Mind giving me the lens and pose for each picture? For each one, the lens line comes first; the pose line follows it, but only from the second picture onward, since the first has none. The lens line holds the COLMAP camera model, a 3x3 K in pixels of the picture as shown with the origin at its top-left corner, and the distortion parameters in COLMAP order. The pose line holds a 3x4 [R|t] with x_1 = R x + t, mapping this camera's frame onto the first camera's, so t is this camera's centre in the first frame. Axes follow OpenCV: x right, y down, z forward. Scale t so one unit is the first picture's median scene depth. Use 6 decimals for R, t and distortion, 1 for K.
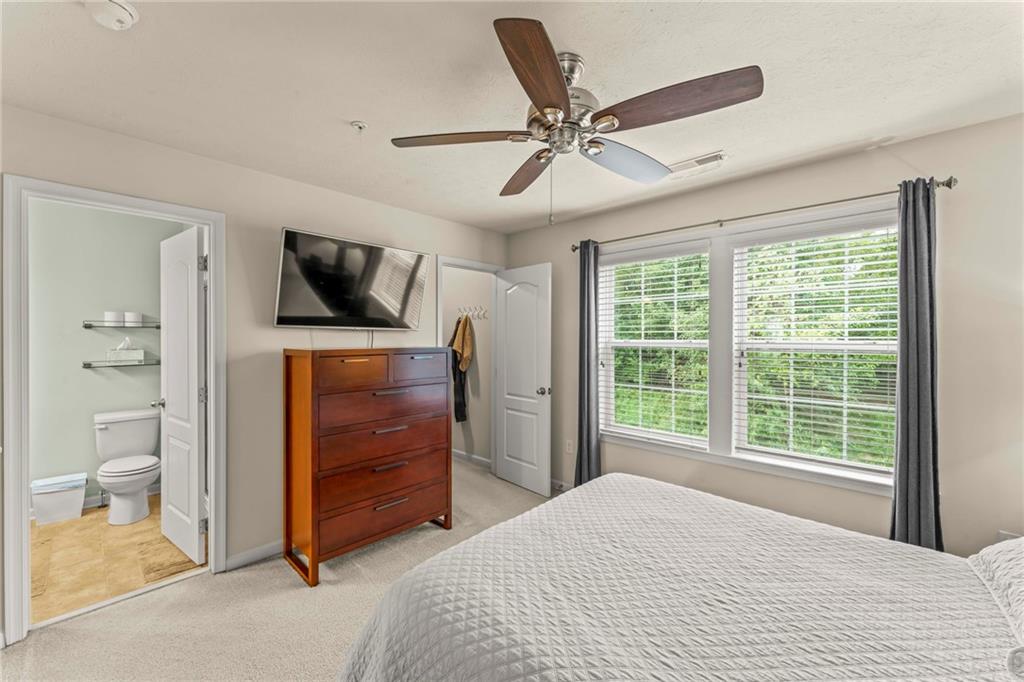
lens RADIAL K [[415.7, 0, 512.0], [0, 415.7, 341.0], [0, 0, 1]] dist [0.000261, -0.000028]
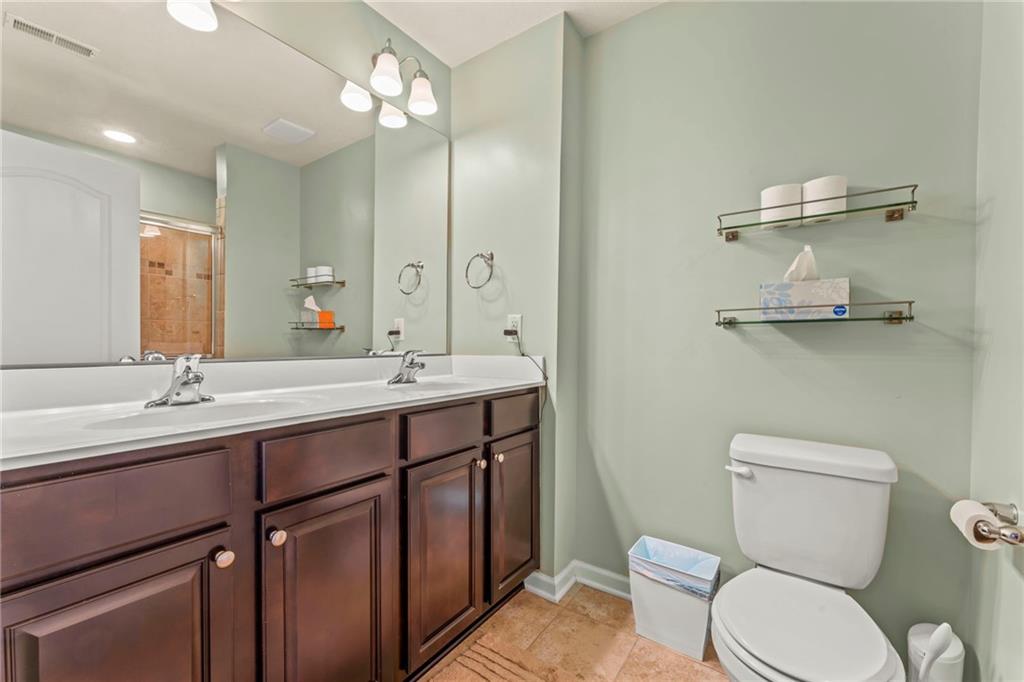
lens RADIAL K [[415.7, 0, 512.0], [0, 415.7, 341.0], [0, 0, 1]] dist [0.000261, -0.000028]
pose [[0.137402, 0.013599, -0.990422, -0.601313], [-0.013683, 0.999836, 0.011830, 0.076950], [0.990421, 0.011926, 0.137565, 0.698813]]
